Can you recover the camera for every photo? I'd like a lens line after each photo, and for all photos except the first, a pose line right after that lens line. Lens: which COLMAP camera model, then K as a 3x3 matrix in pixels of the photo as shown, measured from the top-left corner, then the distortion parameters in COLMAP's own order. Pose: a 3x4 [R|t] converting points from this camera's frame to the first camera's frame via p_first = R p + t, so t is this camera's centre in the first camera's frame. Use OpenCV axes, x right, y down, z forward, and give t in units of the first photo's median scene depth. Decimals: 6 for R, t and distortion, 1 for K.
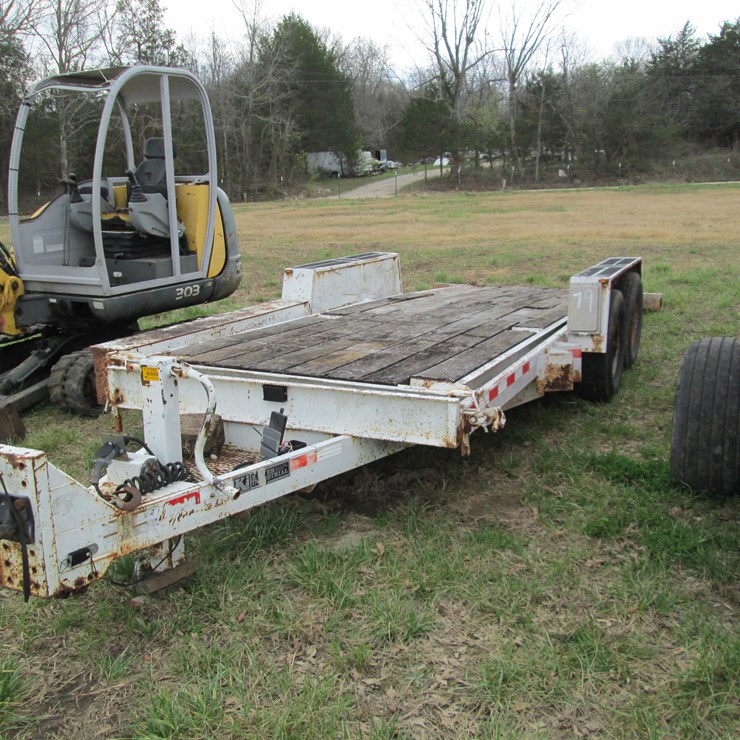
lens RADIAL K [[826.7, 0, 369.4], [0, 826.7, 371.2], [0, 0, 1]] dist [-0.025752, 0.000000]
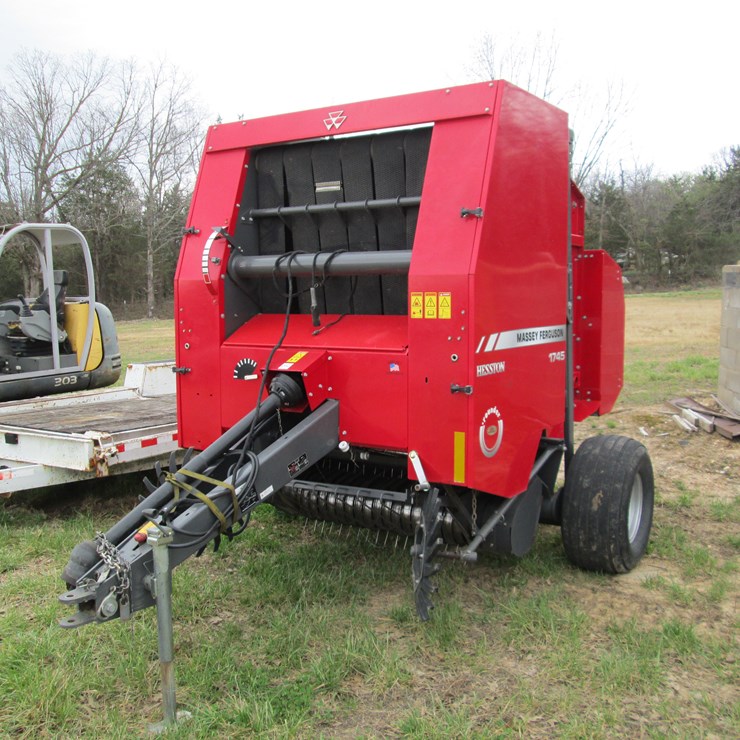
lens RADIAL K [[826.7, 0, 371.5], [0, 826.7, 369.7], [0, 0, 1]] dist [-0.025752, 0.000000]
pose [[0.992388, 0.004810, -0.123059, 0.435964], [-0.020371, 0.991883, -0.125510, 0.045089], [0.121457, 0.127061, 0.984431, -0.275528]]
